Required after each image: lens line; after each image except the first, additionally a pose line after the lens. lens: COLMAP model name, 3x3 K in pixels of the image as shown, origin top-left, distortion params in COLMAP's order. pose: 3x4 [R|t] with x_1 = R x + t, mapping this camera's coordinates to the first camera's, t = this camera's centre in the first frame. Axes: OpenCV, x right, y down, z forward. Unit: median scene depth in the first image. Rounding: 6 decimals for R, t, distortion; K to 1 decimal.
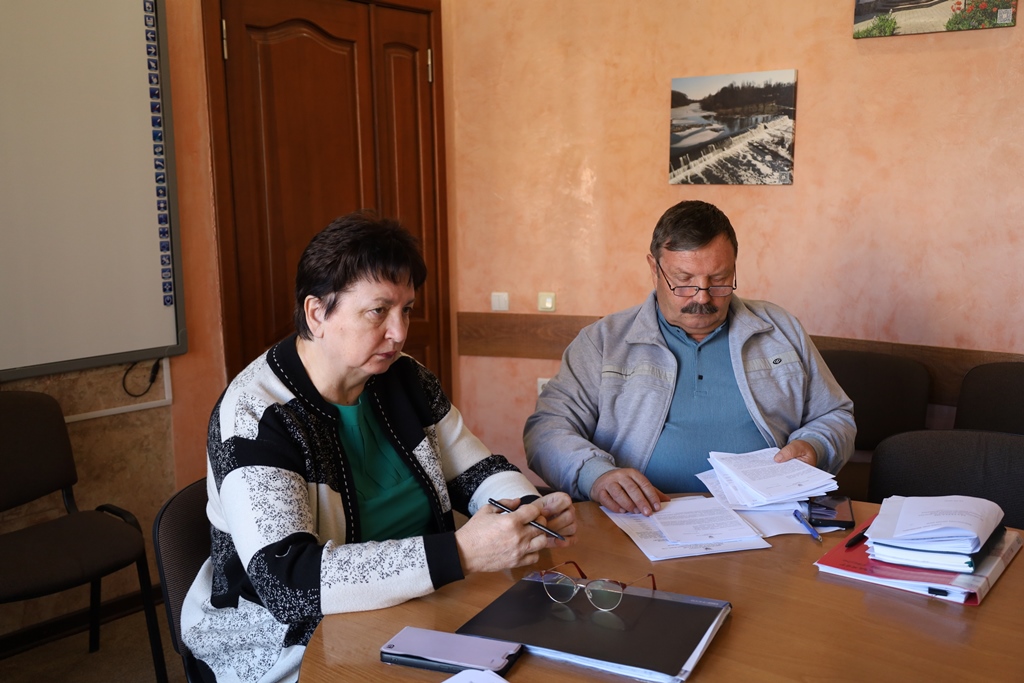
lens RADIAL K [[962.6, 0, 525.3], [0, 962.6, 314.9], [0, 0, 1]] dist [0.005051, 0.000000]
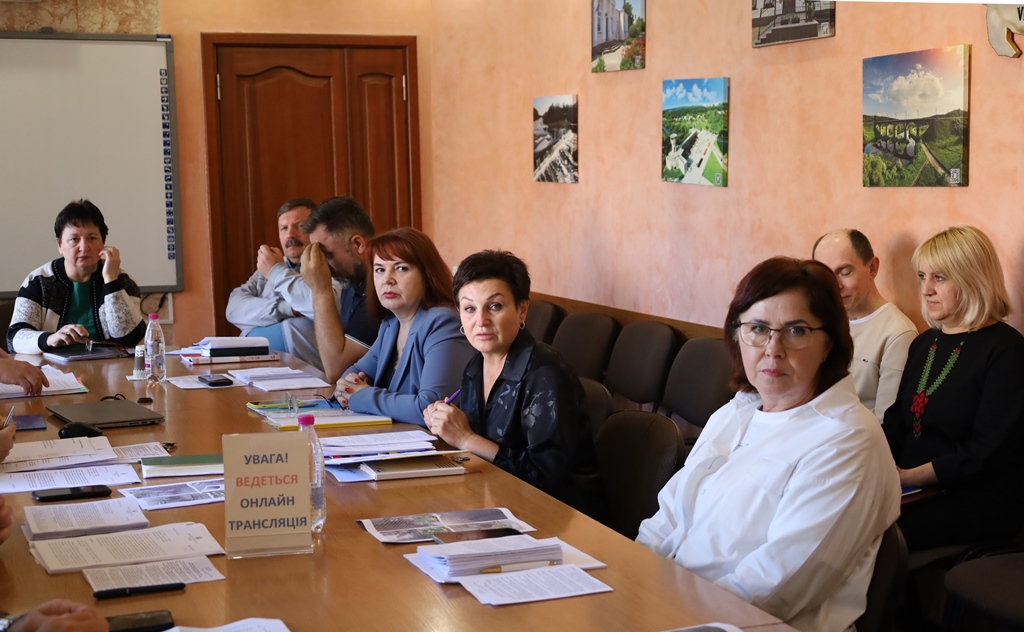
lens RADIAL K [[1475.4, 0, 511.9], [0, 1475.4, 319.5], [0, 0, 1]] dist [0.003322, 0.000000]
pose [[0.867823, 0.051115, -0.494238, 1.228812], [-0.062242, 0.998043, -0.006071, 0.064259], [0.492960, 0.036031, 0.869306, -0.764189]]
